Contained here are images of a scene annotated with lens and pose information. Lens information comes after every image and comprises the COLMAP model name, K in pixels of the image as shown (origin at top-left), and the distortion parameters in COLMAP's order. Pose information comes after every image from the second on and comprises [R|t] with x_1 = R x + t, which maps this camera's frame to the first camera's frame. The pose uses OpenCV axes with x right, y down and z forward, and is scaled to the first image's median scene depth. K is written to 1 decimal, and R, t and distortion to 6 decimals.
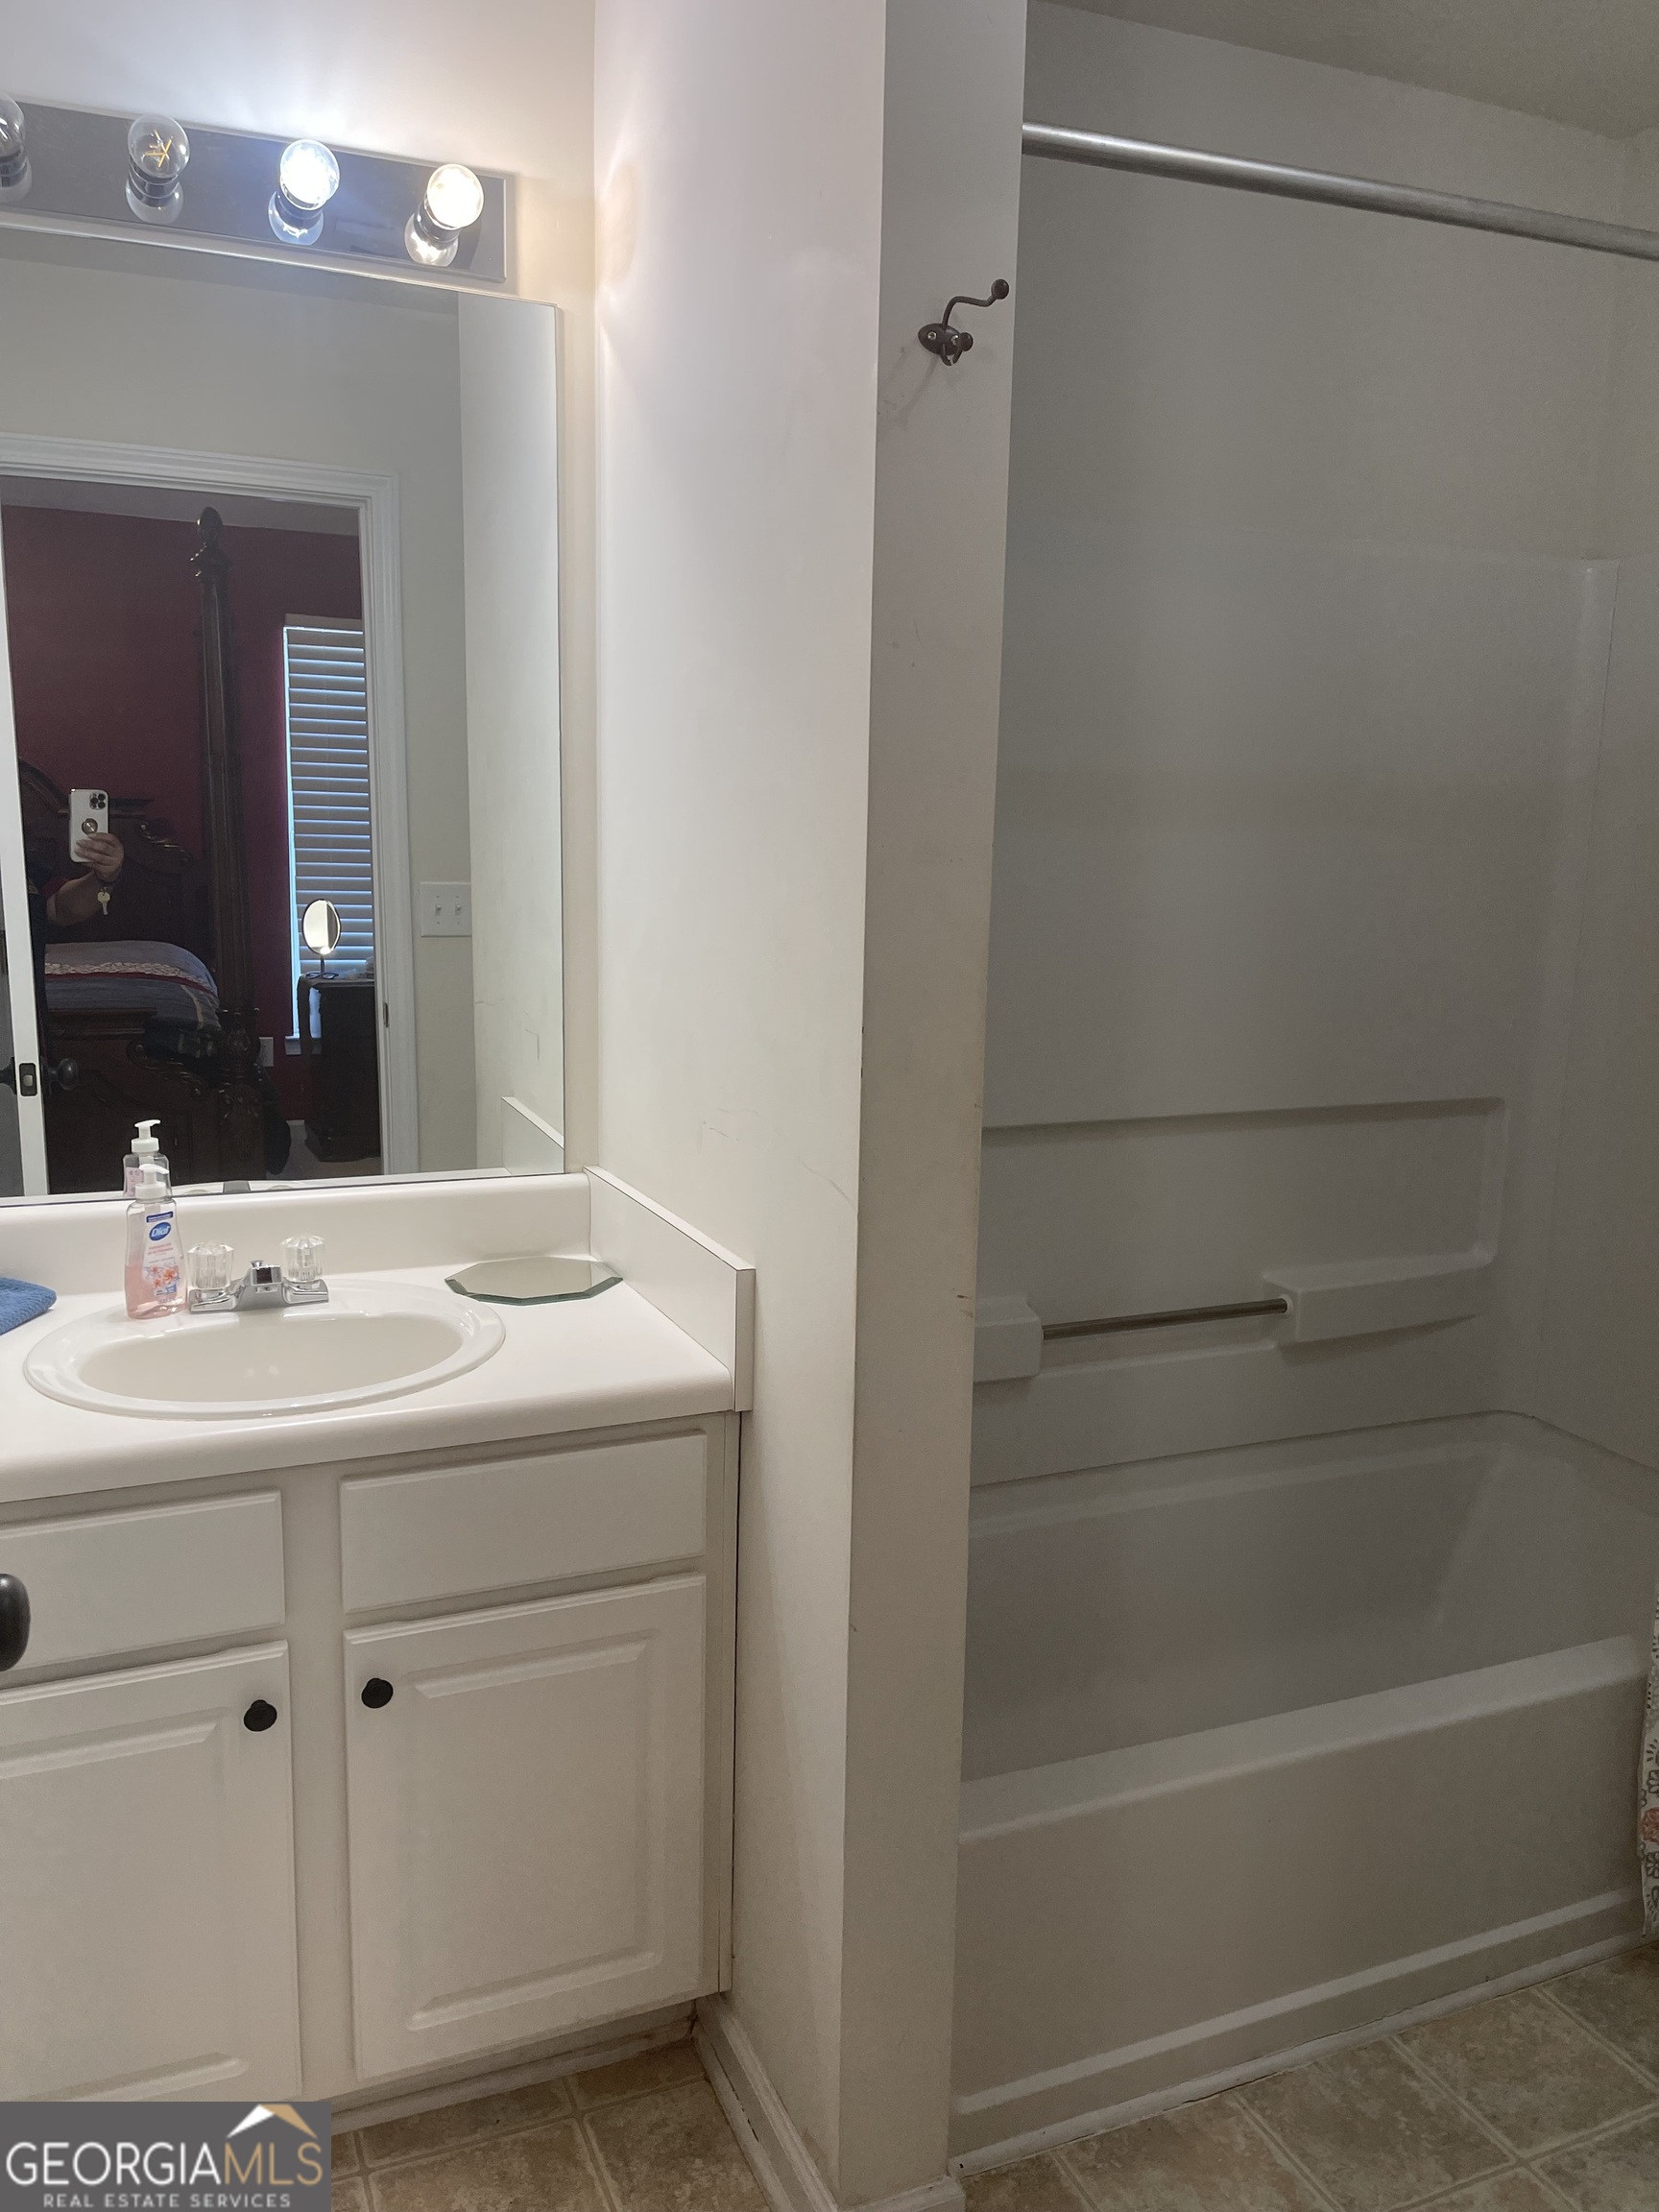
lens RADIAL K [[1665.0, 0, 841.0], [0, 1665.0, 1106.3], [0, 0, 1]] dist [0.056715, -0.072963]
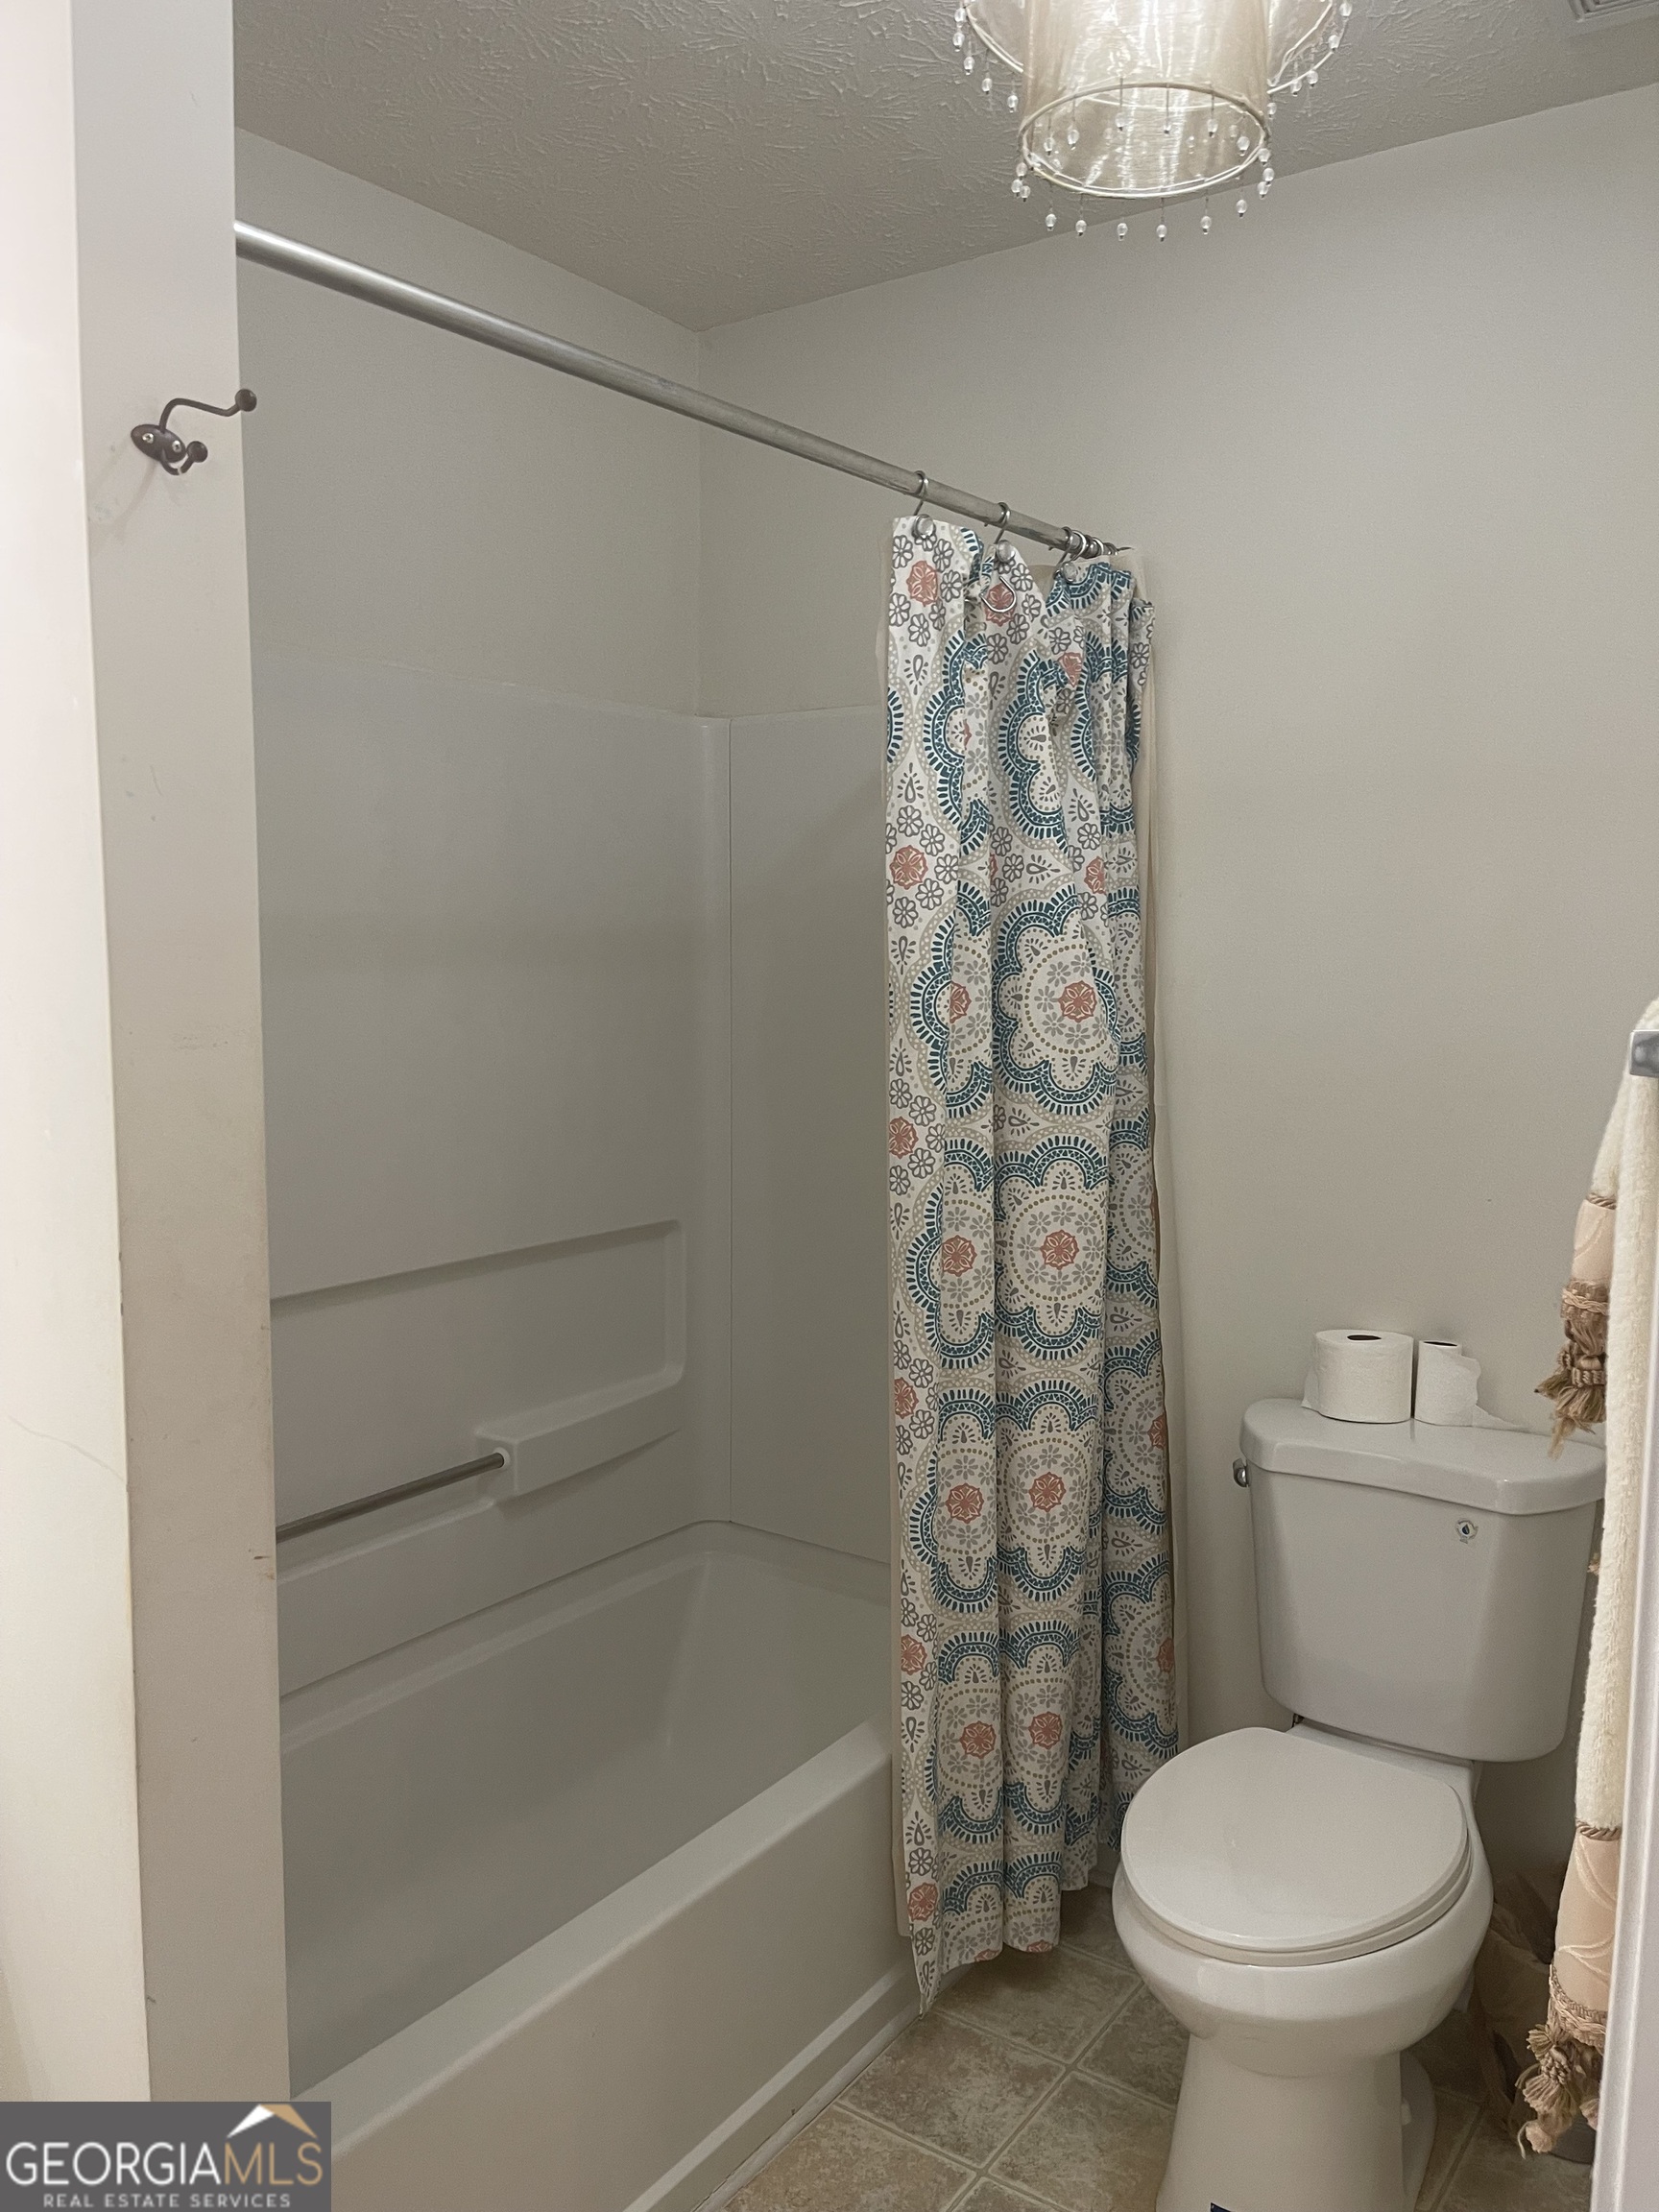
lens RADIAL K [[1665.0, 0, 834.8], [0, 1665.0, 1090.9], [0, 0, 1]] dist [0.056715, -0.072963]
pose [[0.848536, -0.064759, 0.525161, -0.080385], [0.103229, 0.993672, -0.044262, -0.037357], [-0.518971, 0.091770, 0.849851, 0.082886]]
